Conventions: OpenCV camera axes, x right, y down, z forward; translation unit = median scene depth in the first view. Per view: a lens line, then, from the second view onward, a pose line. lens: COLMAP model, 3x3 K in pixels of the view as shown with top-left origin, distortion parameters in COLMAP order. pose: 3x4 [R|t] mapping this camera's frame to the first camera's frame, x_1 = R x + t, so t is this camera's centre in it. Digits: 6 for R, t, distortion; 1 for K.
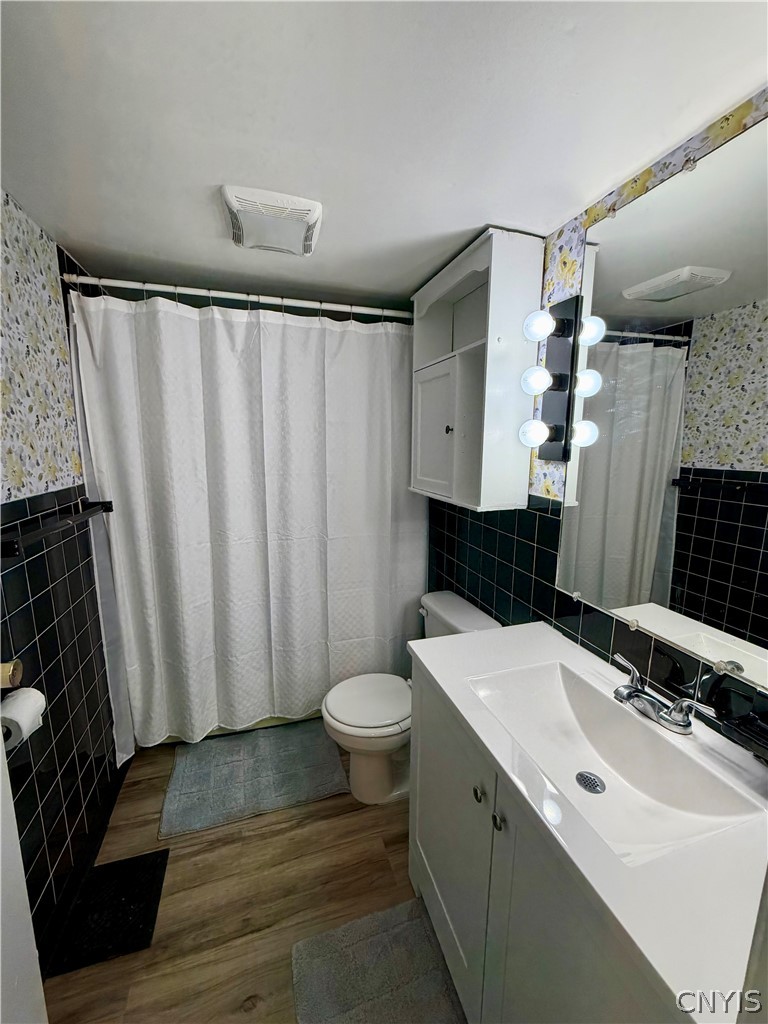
lens RADIAL K [[407.4, 0, 380.2], [0, 407.4, 511.9], [0, 0, 1]] dist [0.001490, 0.000189]
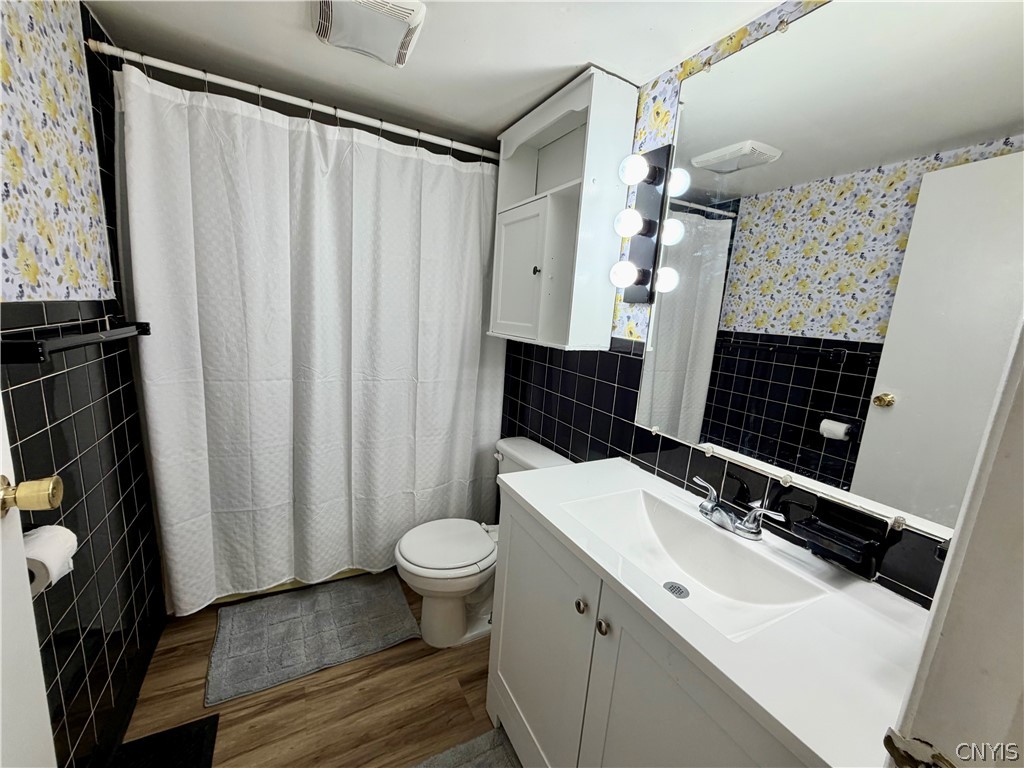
lens RADIAL K [[407.4, 0, 509.8], [0, 407.4, 384.7], [0, 0, 1]] dist [0.001490, 0.000189]
pose [[0.981669, 0.028973, 0.188378, -0.090486], [-0.033045, 0.999283, 0.018507, 0.073943], [-0.187707, -0.024393, 0.981922, 0.021963]]
